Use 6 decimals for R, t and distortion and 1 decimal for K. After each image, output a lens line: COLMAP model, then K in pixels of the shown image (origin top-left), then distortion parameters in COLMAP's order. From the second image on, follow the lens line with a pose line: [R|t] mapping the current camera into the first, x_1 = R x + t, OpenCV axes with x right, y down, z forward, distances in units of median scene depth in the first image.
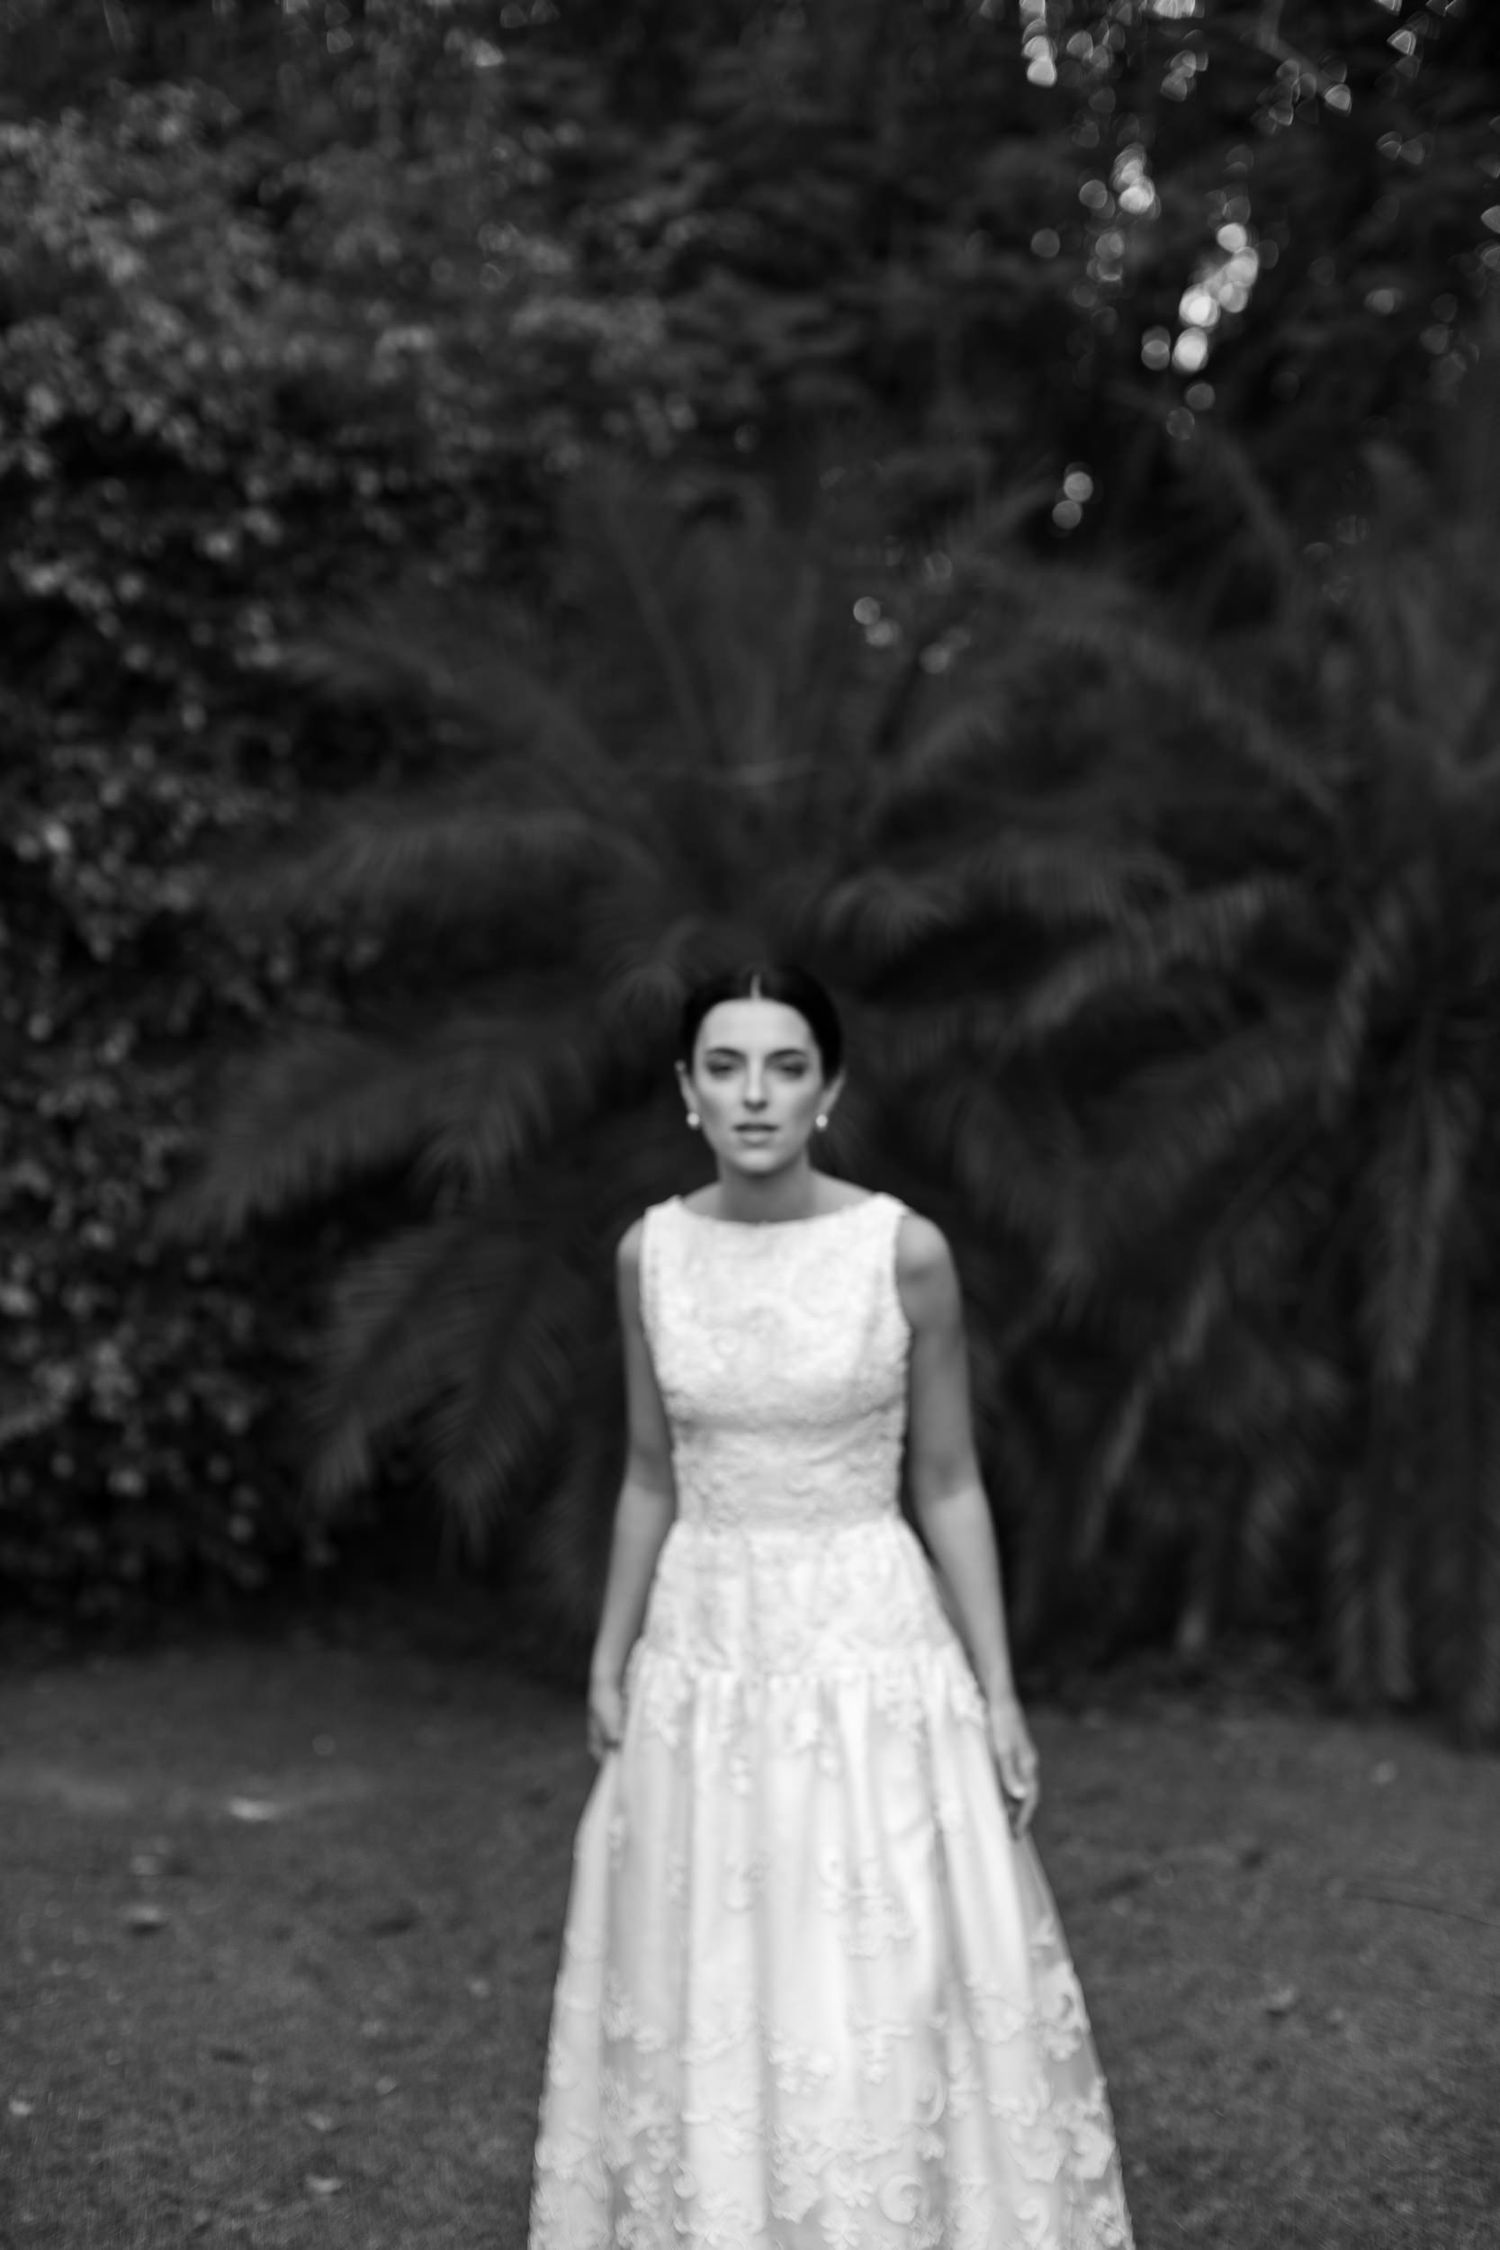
lens RADIAL K [[3720.2, 0, 903.6], [0, 3720.2, 1048.3], [0, 0, 1]] dist [0.018717, -0.011630]
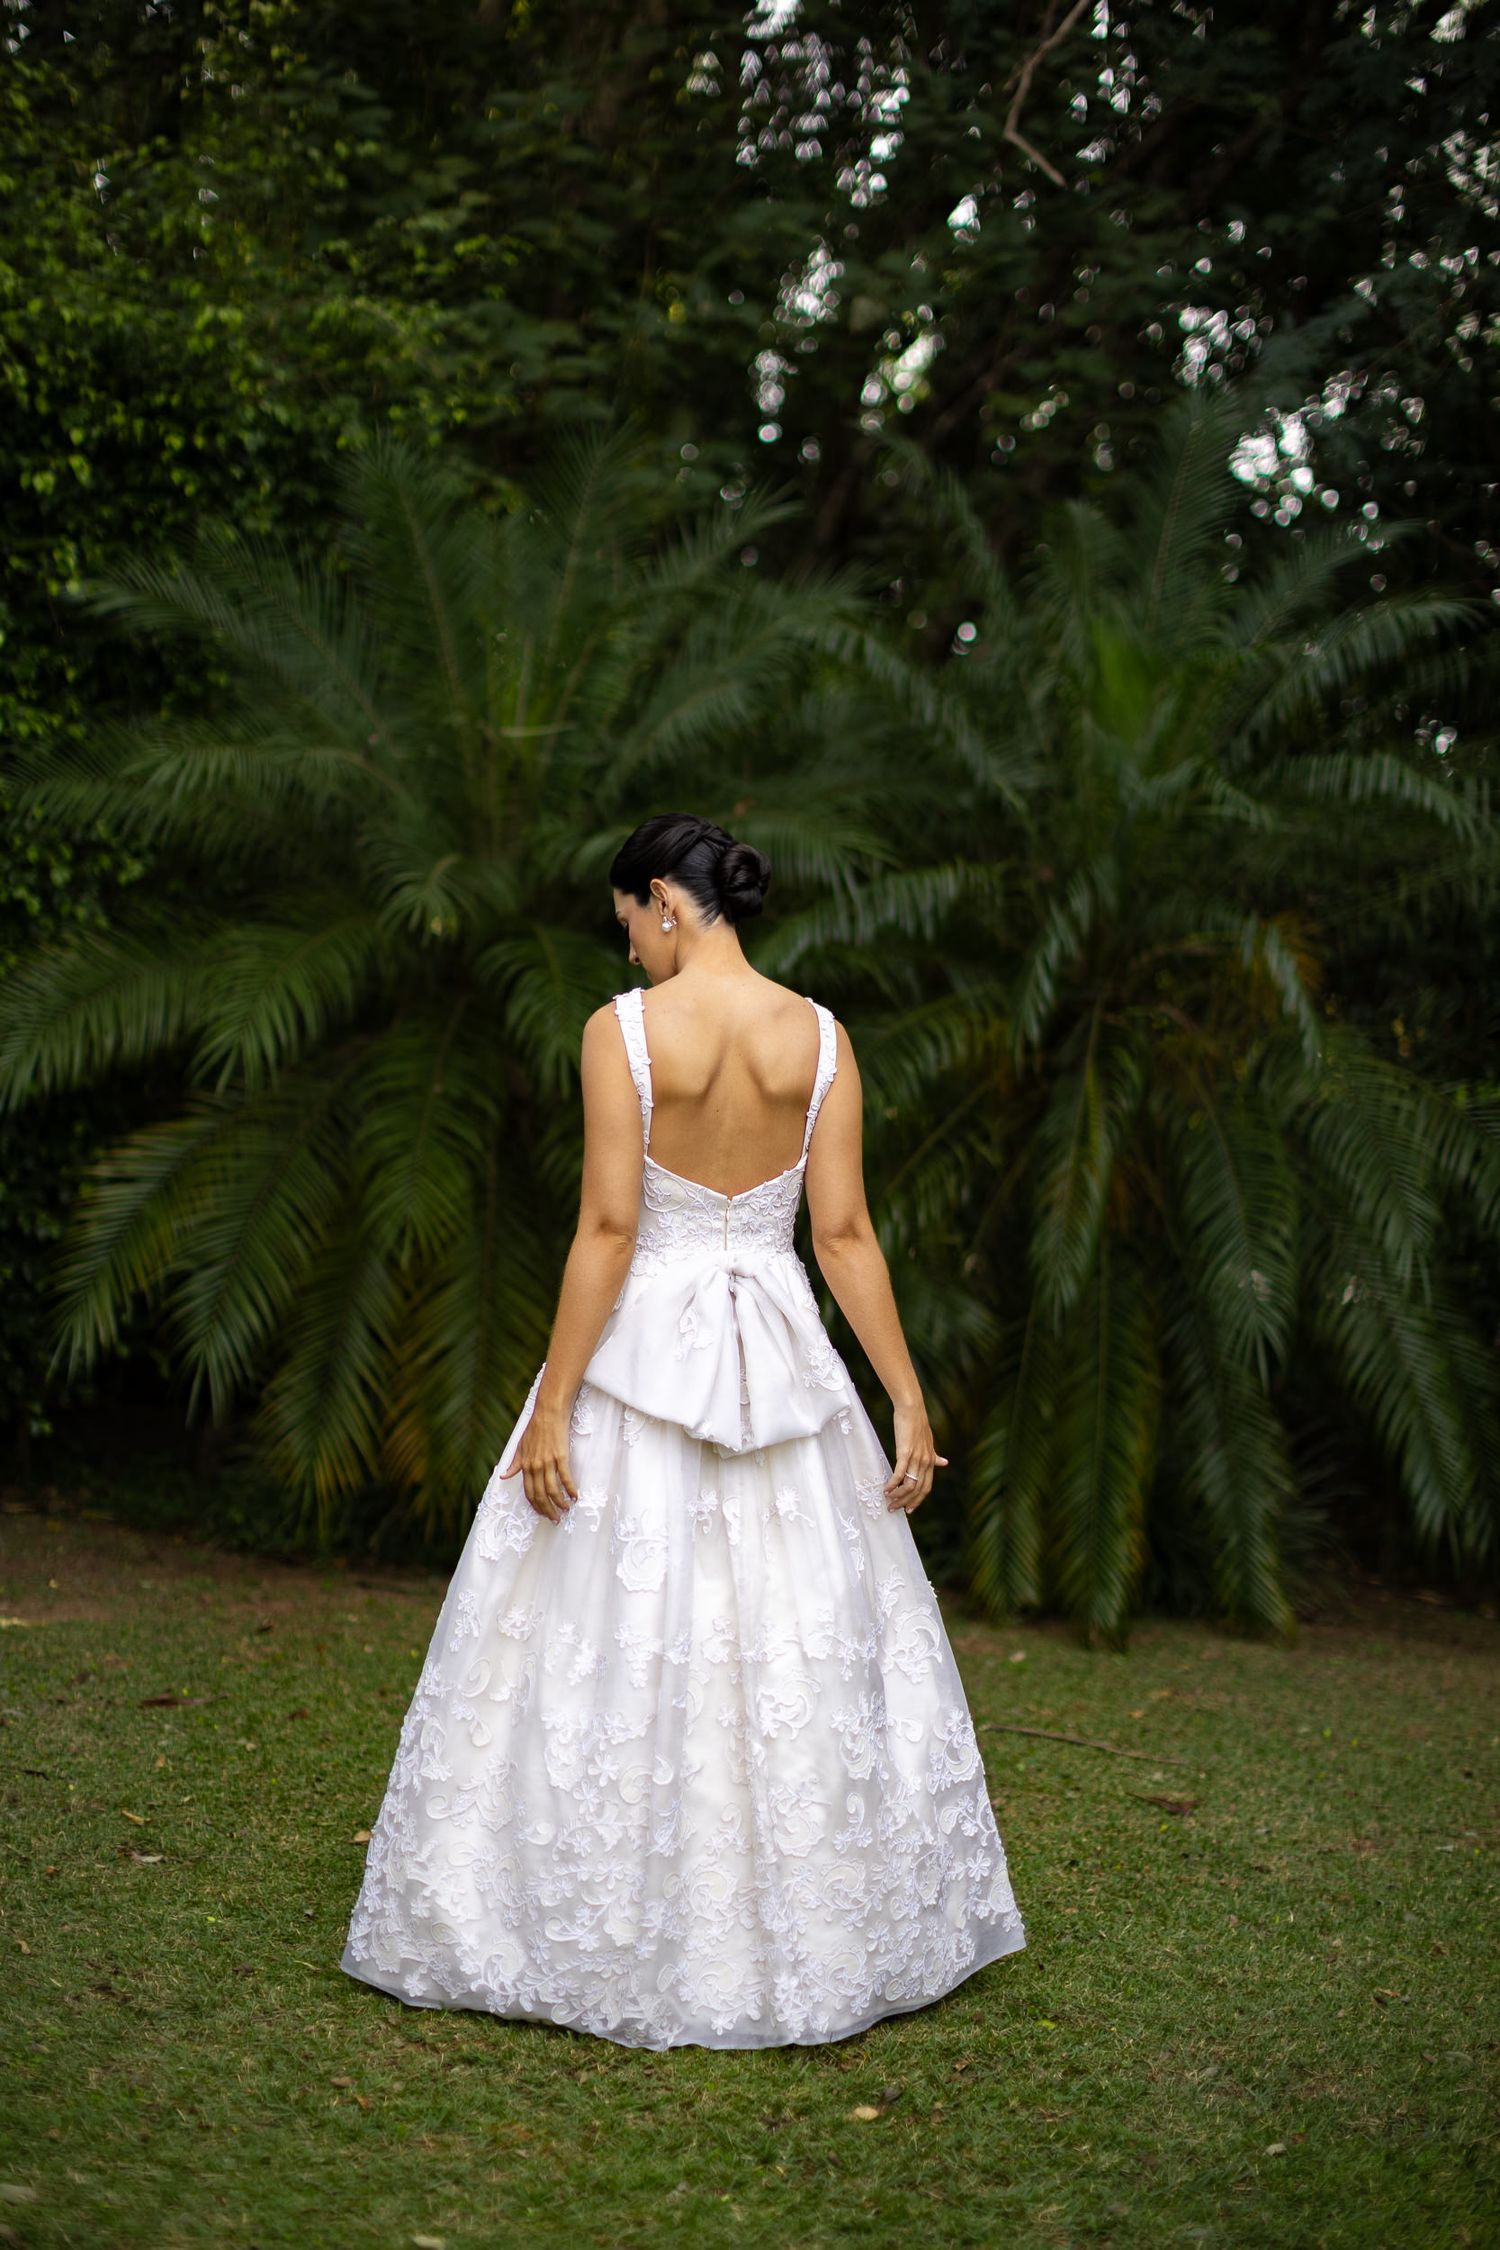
lens RADIAL K [[3720.2, 0, 903.6], [0, 3720.2, 1048.3], [0, 0, 1]] dist [0.018717, -0.011630]
pose [[0.990260, 0.076786, 0.116139, -0.045849], [-0.073906, 0.996846, -0.028906, 0.041908], [-0.117992, 0.020041, 0.992812, -0.108620]]
